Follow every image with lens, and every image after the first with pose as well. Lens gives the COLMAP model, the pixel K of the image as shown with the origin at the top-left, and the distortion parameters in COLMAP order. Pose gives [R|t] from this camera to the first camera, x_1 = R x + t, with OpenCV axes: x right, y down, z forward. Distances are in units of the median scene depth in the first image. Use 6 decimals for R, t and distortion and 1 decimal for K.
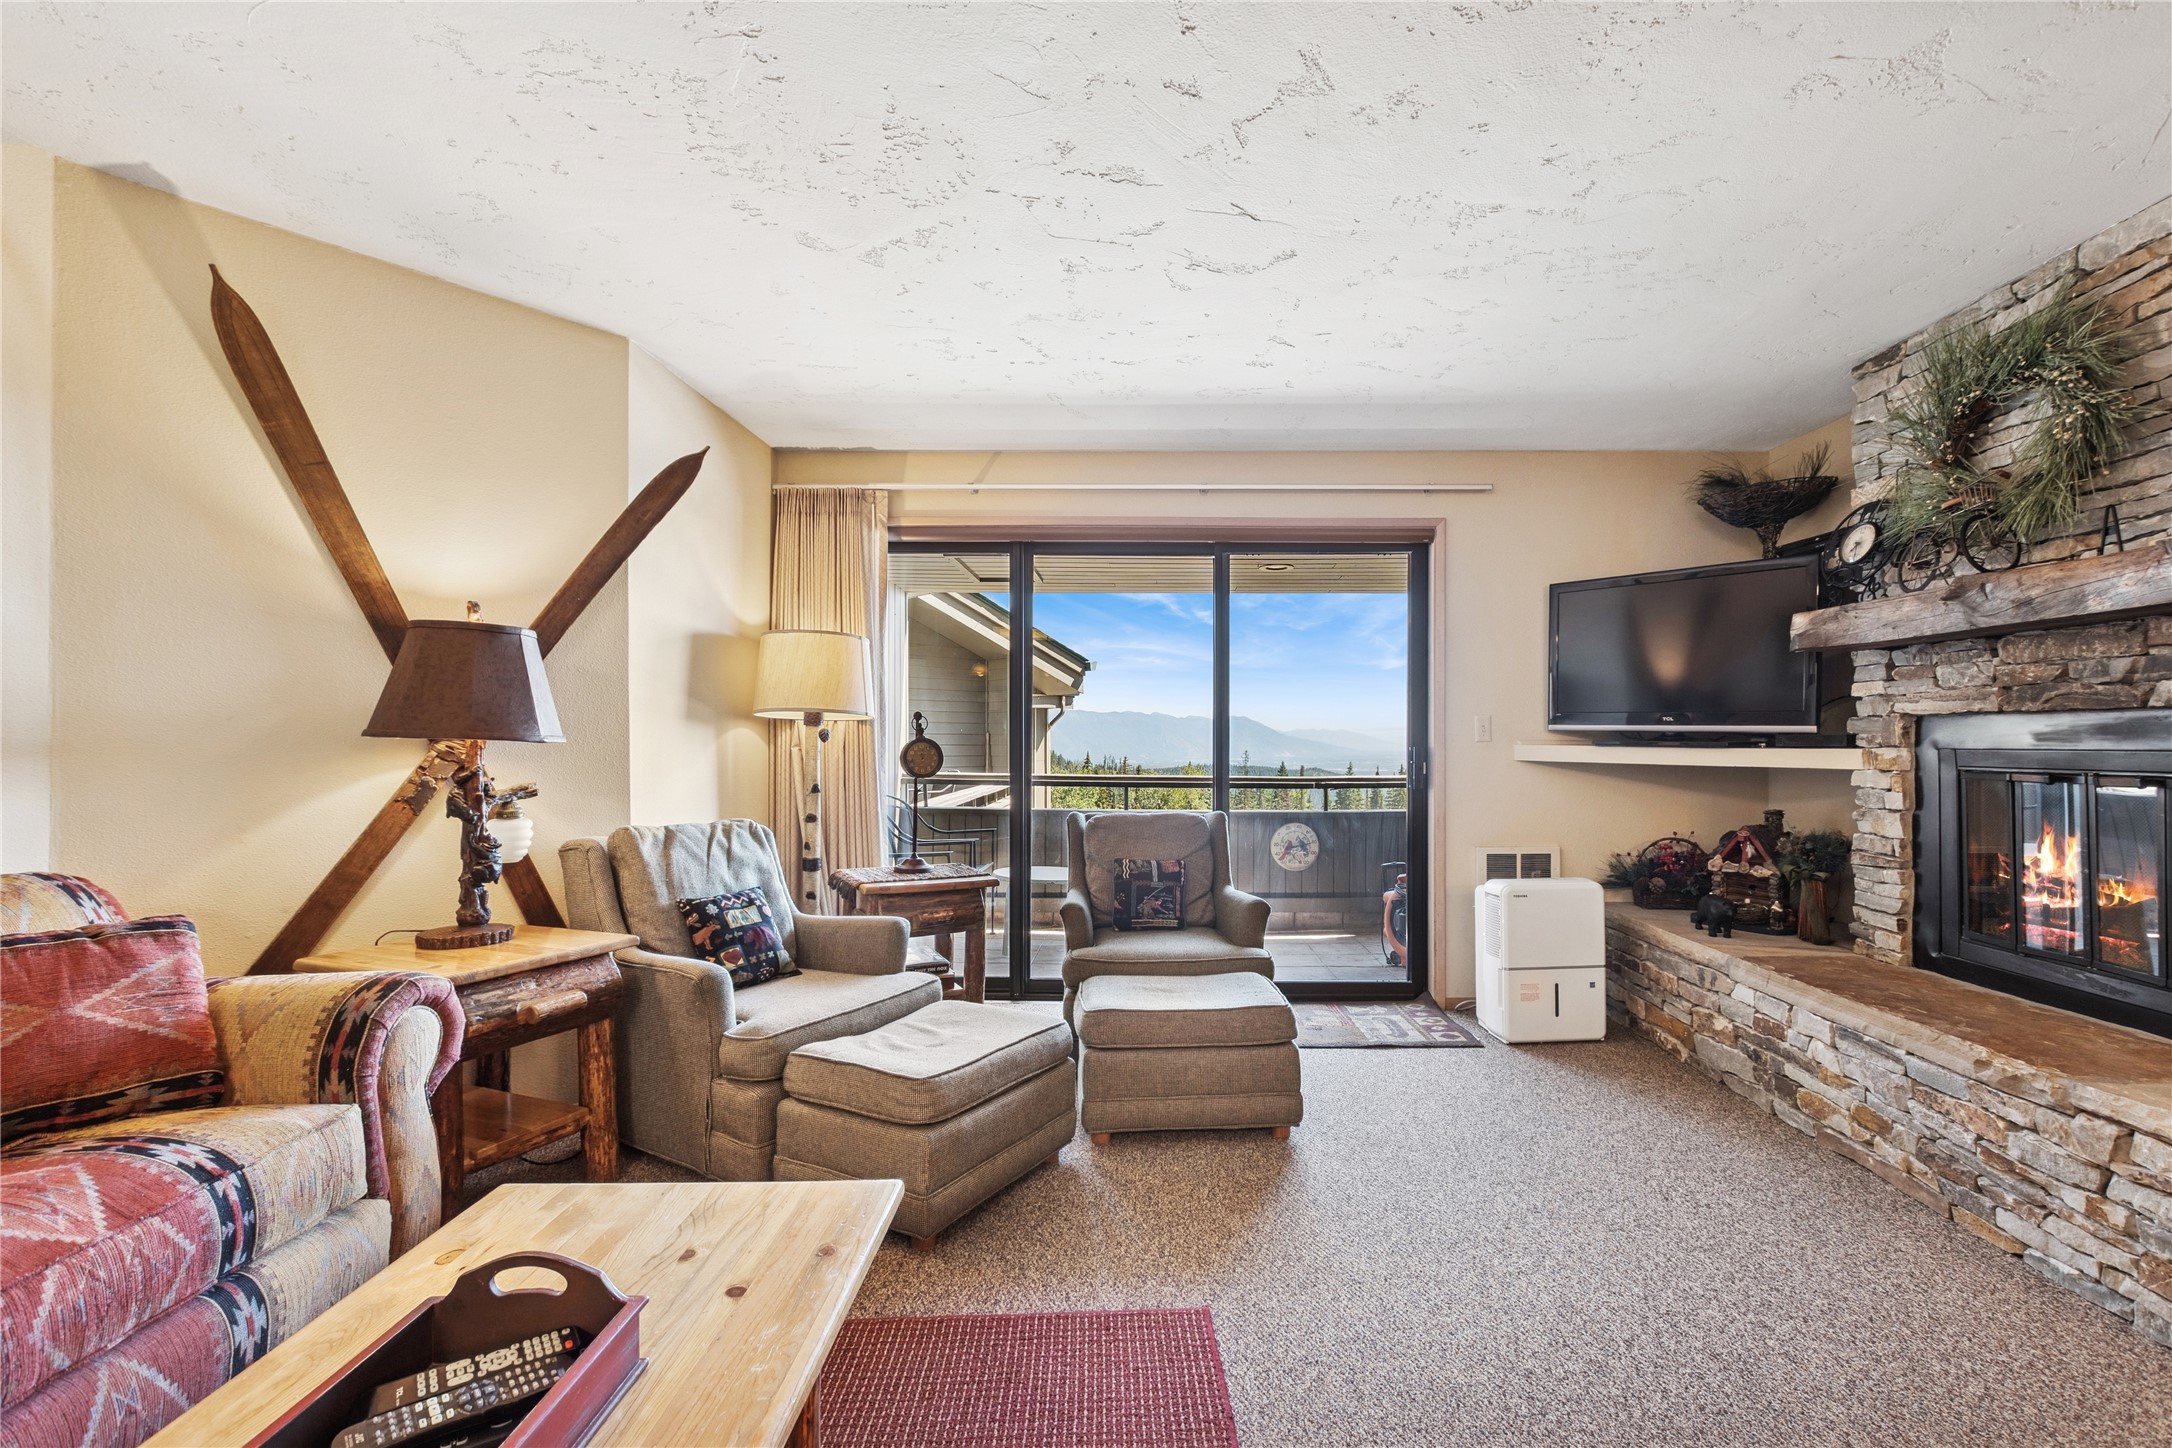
lens RADIAL K [[956.4, 0, 1143.9], [0, 956.4, 740.0], [0, 0, 1]] dist [0.009908, -0.004714]
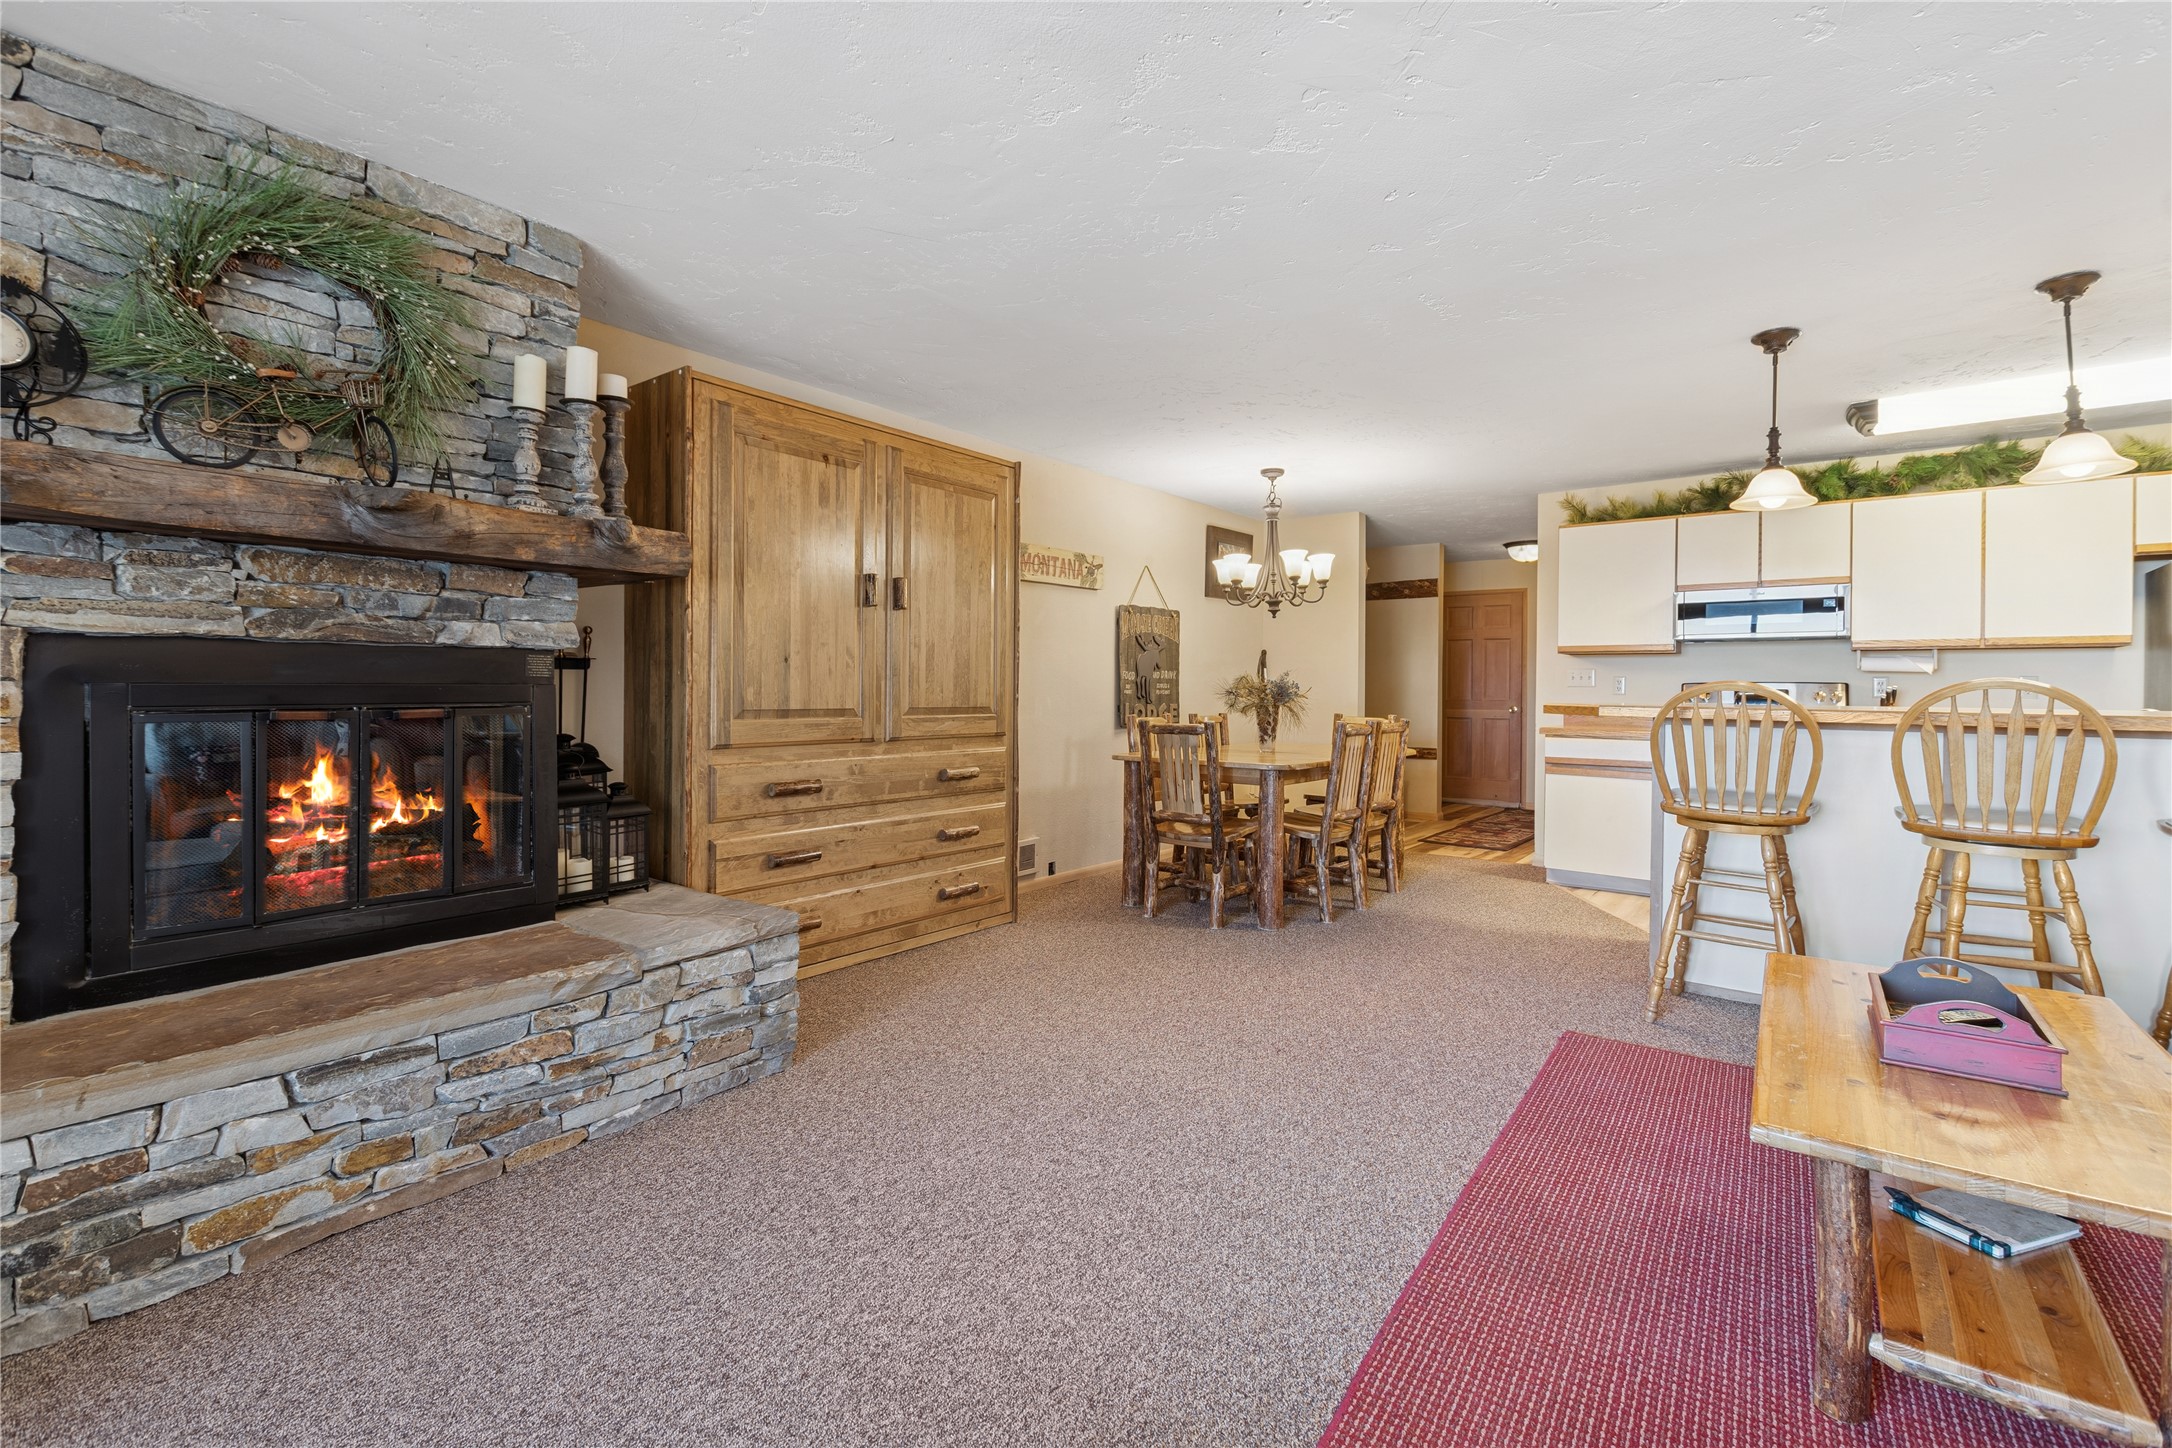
lens RADIAL K [[954.2, 0, 1077.5], [0, 954.2, 689.0], [0, 0, 1]] dist [0.002559, -0.000269]
pose [[-0.789046, -0.008281, 0.614278, -0.154328], [-0.007123, 0.999965, 0.004331, 0.005819], [-0.614293, -0.000958, -0.789078, 1.114955]]
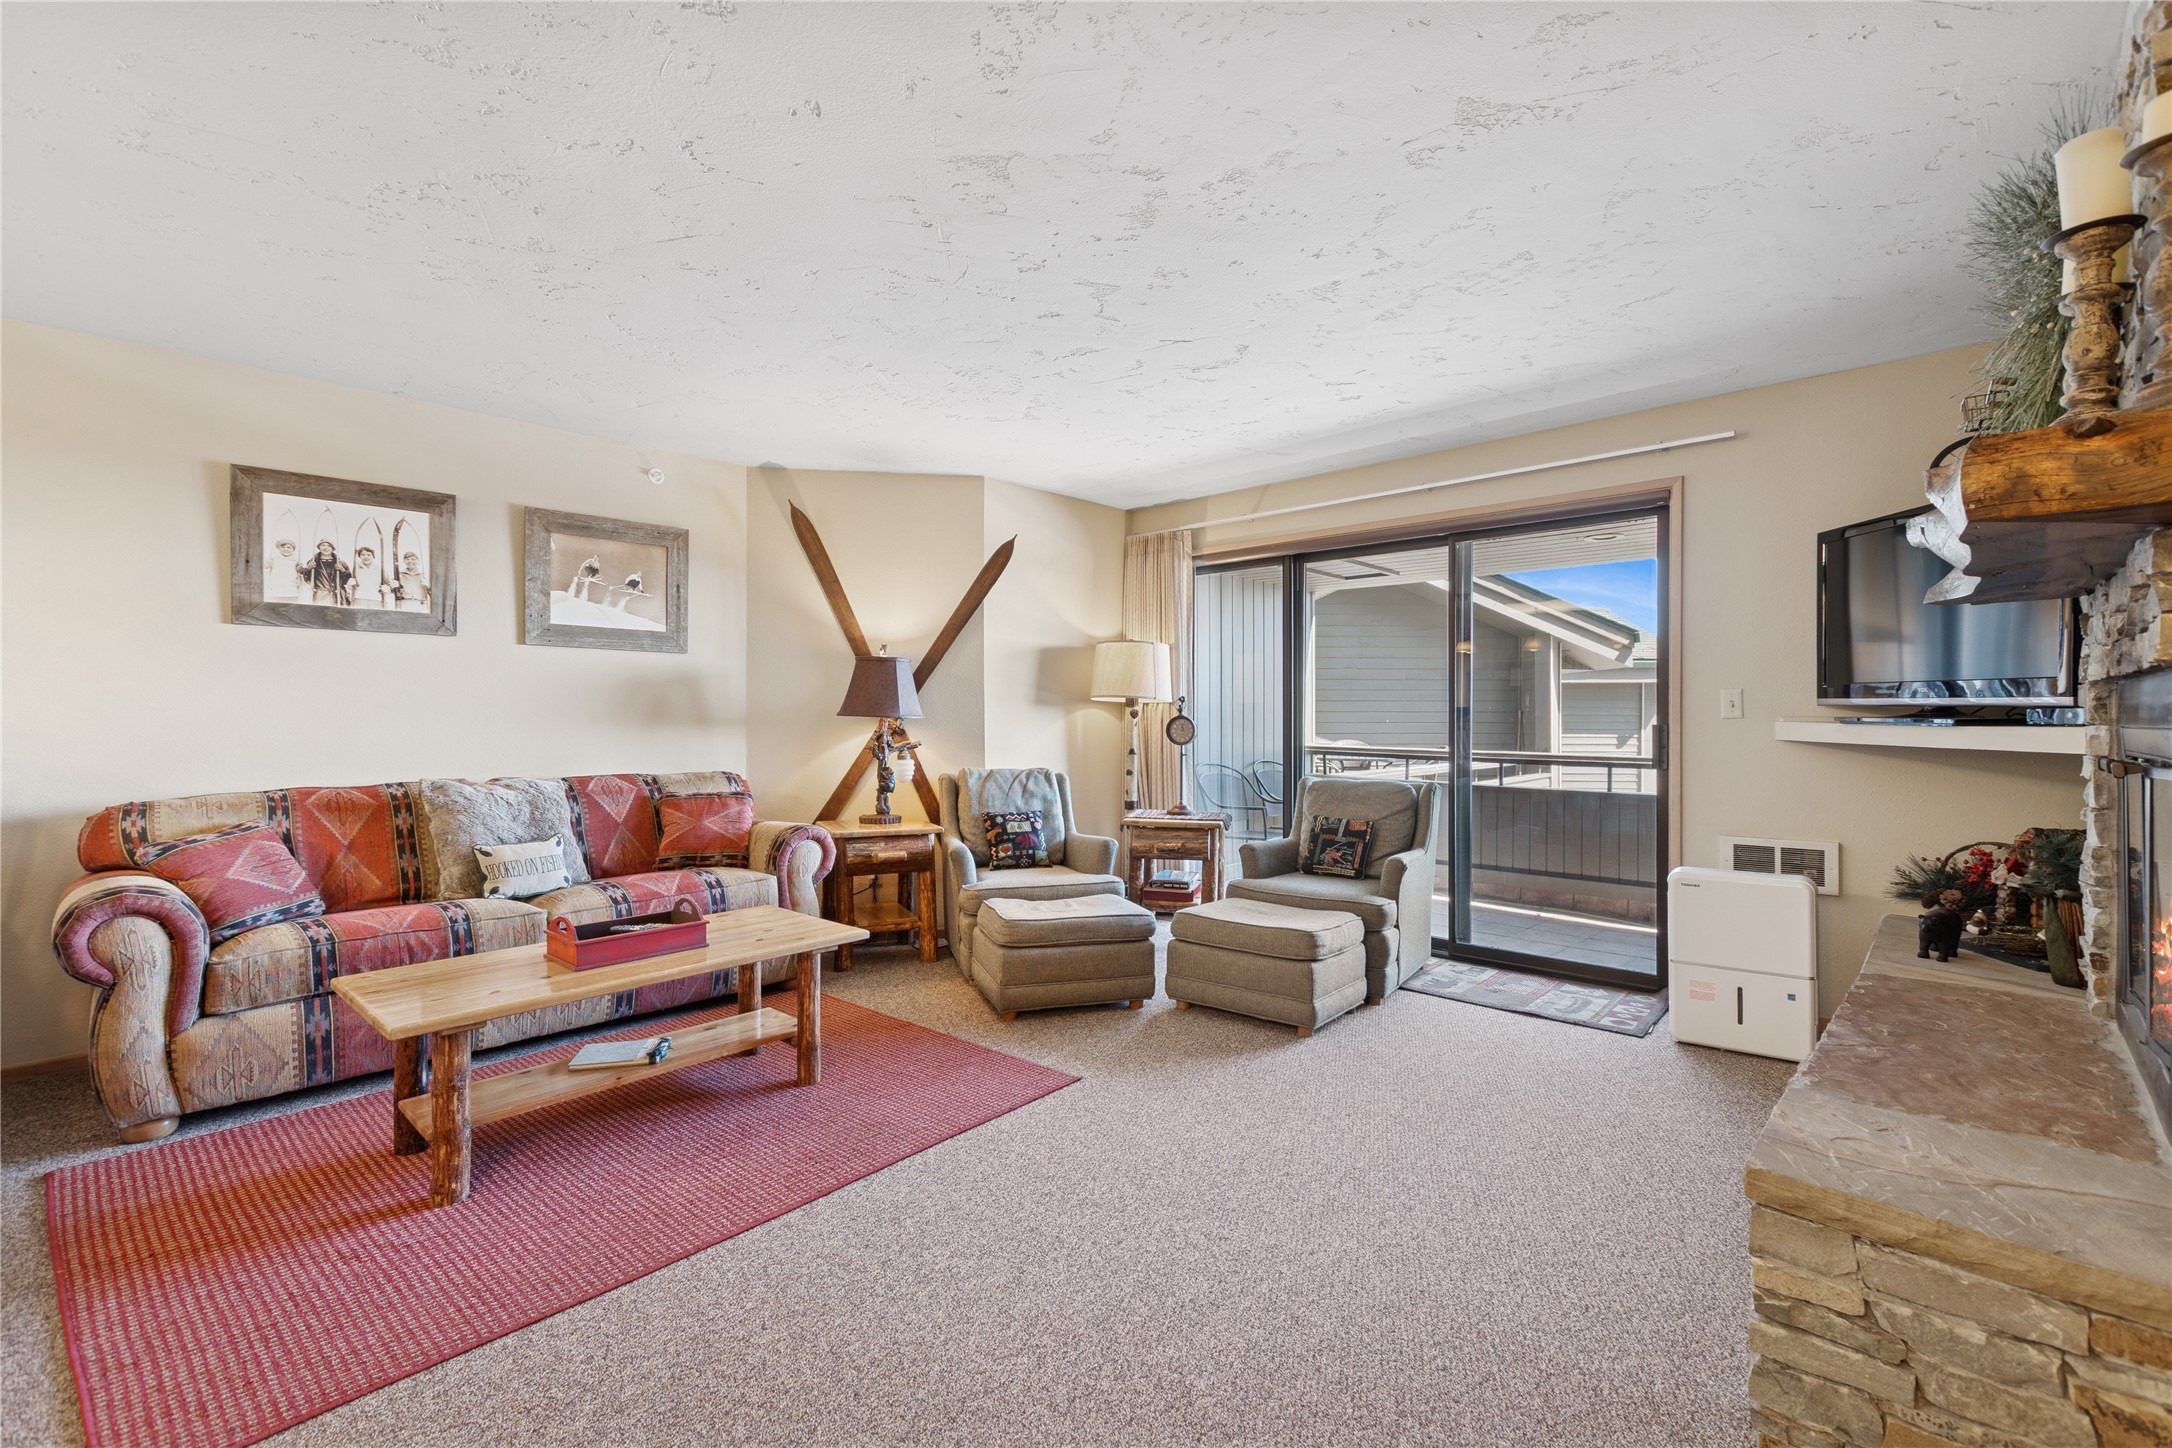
lens RADIAL K [[939.0, 0, 1091.0], [0, 939.0, 726.2], [0, 0, 1]] dist [0.007774, -0.004122]
pose [[0.732817, 0.005050, -0.680407, 0.742591], [0.000641, 0.999967, 0.008112, 0.002393], [0.680425, -0.006381, 0.732790, -0.075499]]
